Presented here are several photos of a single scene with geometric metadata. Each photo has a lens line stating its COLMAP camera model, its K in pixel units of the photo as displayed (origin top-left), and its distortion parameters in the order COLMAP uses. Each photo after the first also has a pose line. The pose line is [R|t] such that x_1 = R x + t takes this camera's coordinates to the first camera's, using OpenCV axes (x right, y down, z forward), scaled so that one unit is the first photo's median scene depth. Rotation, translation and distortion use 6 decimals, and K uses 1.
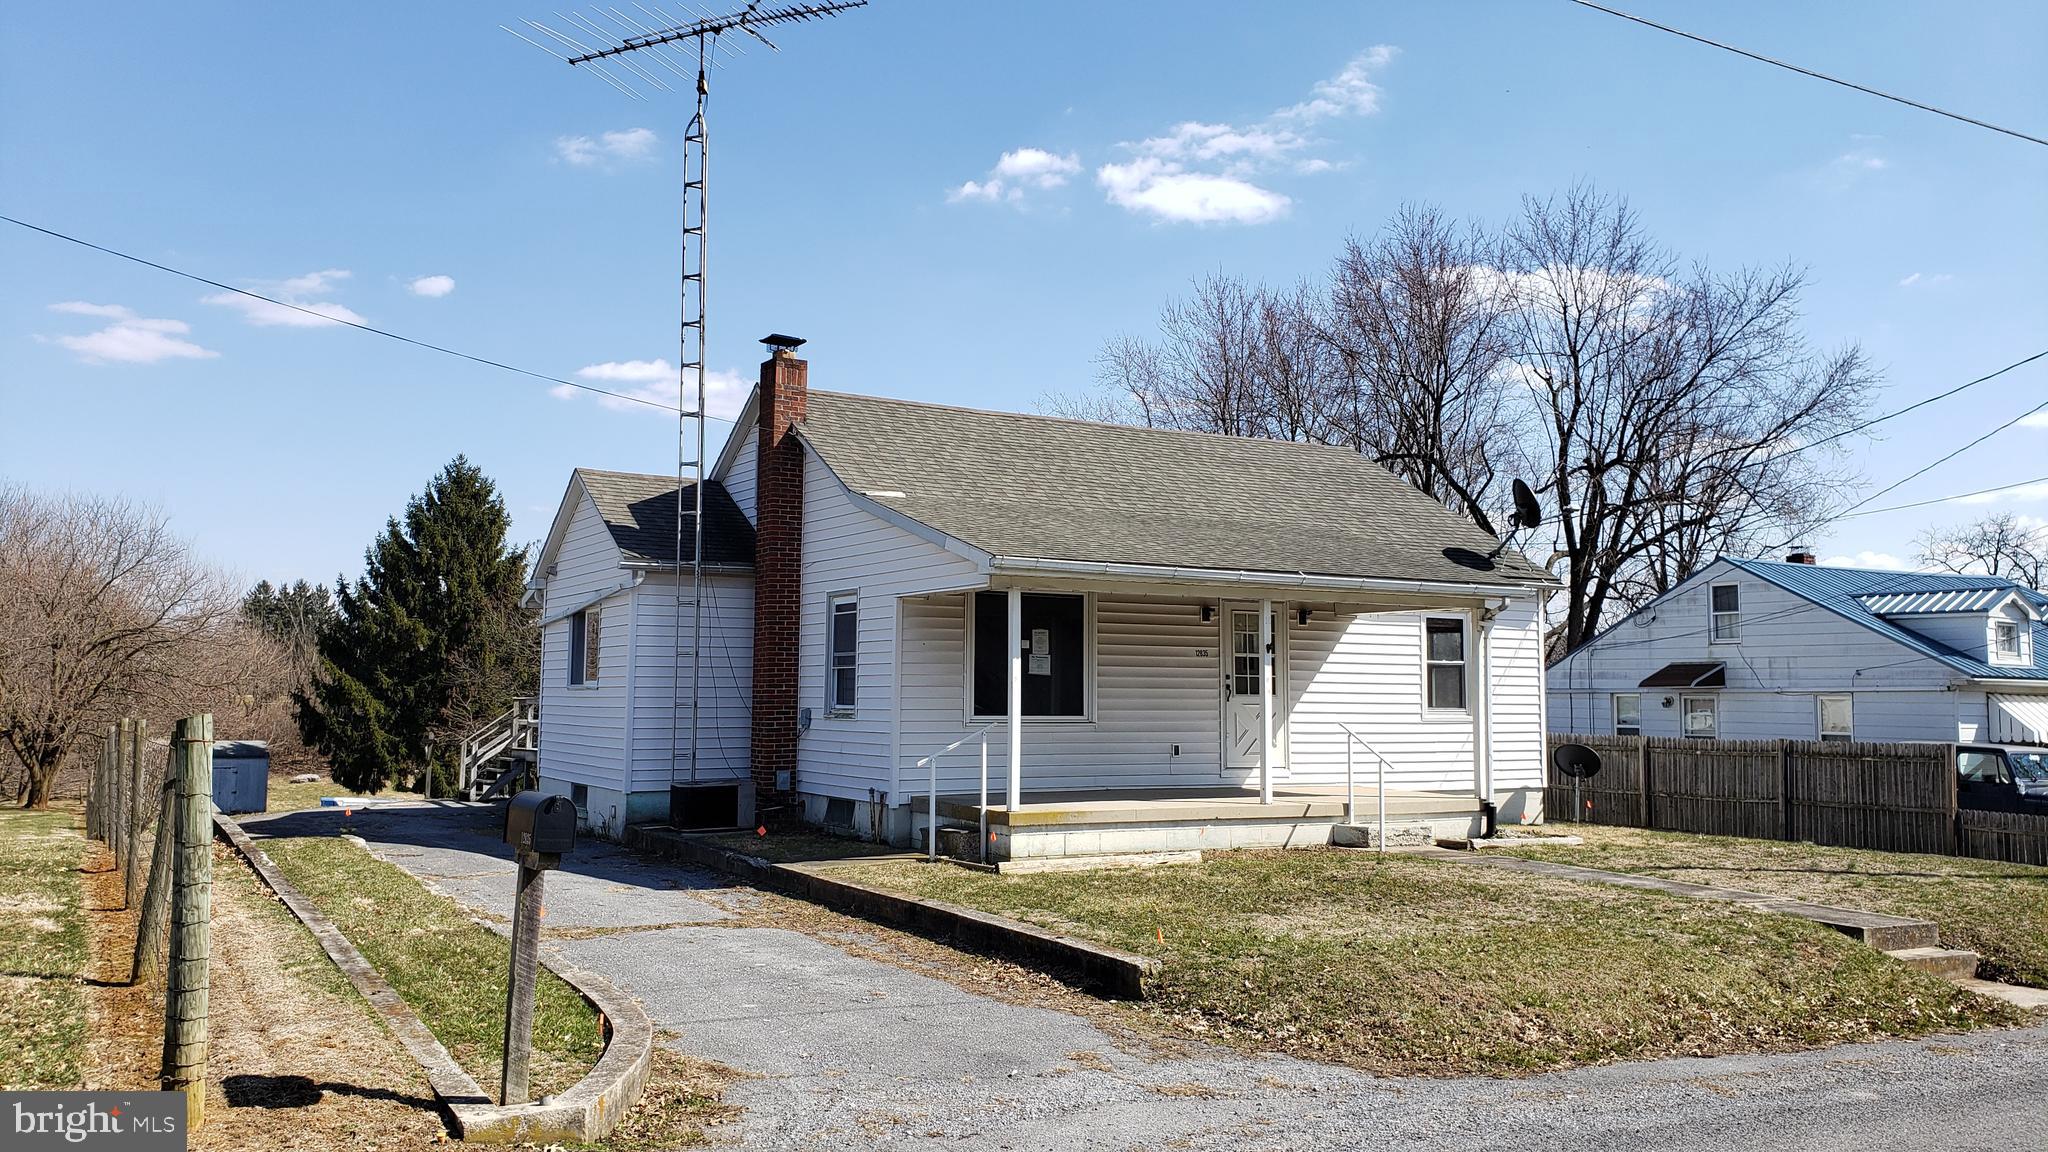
lens RADIAL K [[1582.8, 0, 1023.9], [0, 1582.8, 566.7], [0, 0, 1]] dist [0.175008, -0.370166]
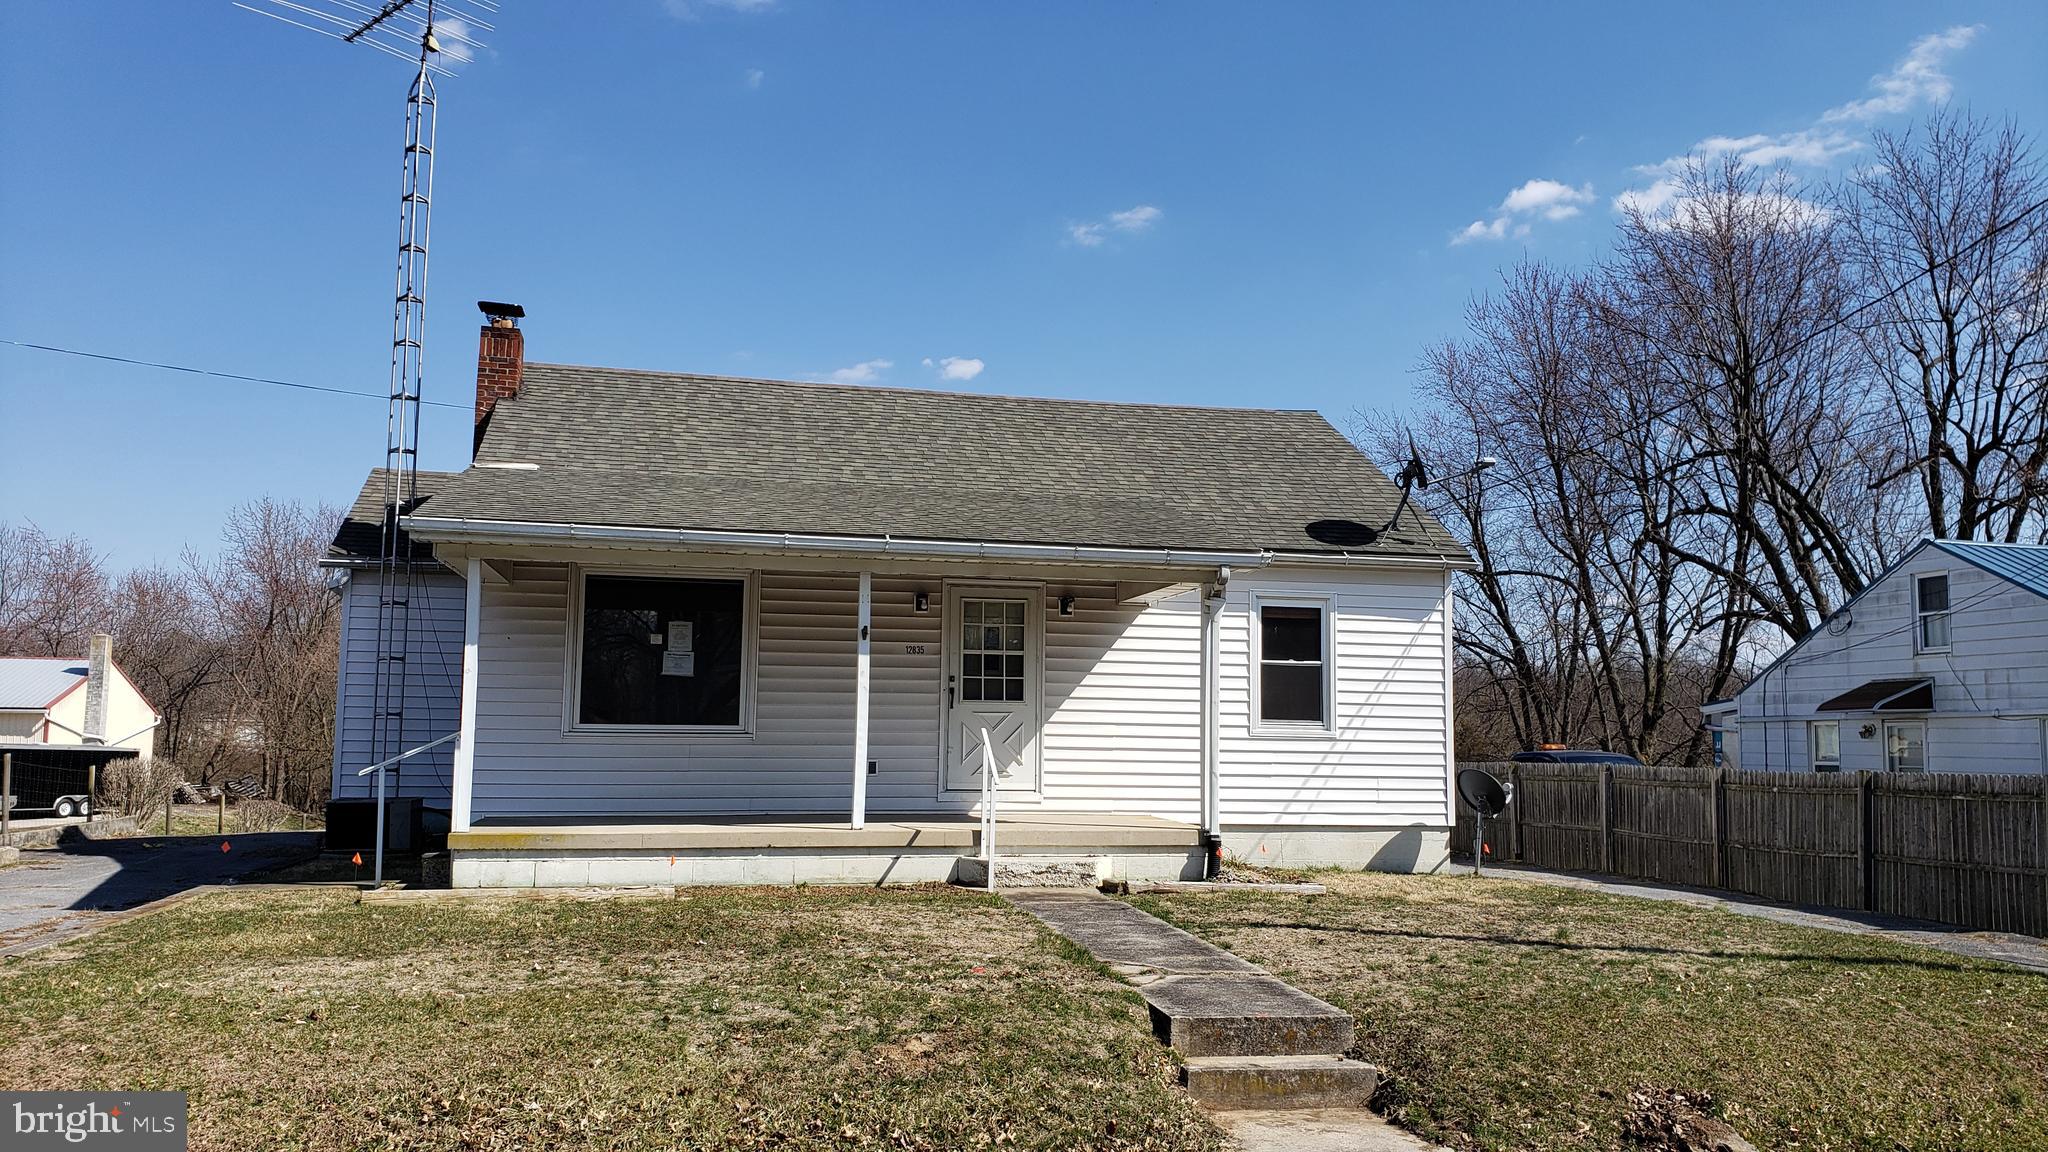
lens RADIAL K [[1589.1, 0, 1027.4], [0, 1589.1, 580.7], [0, 0, 1]] dist [0.160175, -0.256834]
pose [[0.955352, -0.025629, -0.294358, 0.378239], [0.018762, 0.999483, -0.026128, 0.038170], [0.294875, 0.019439, 0.955338, 0.210654]]
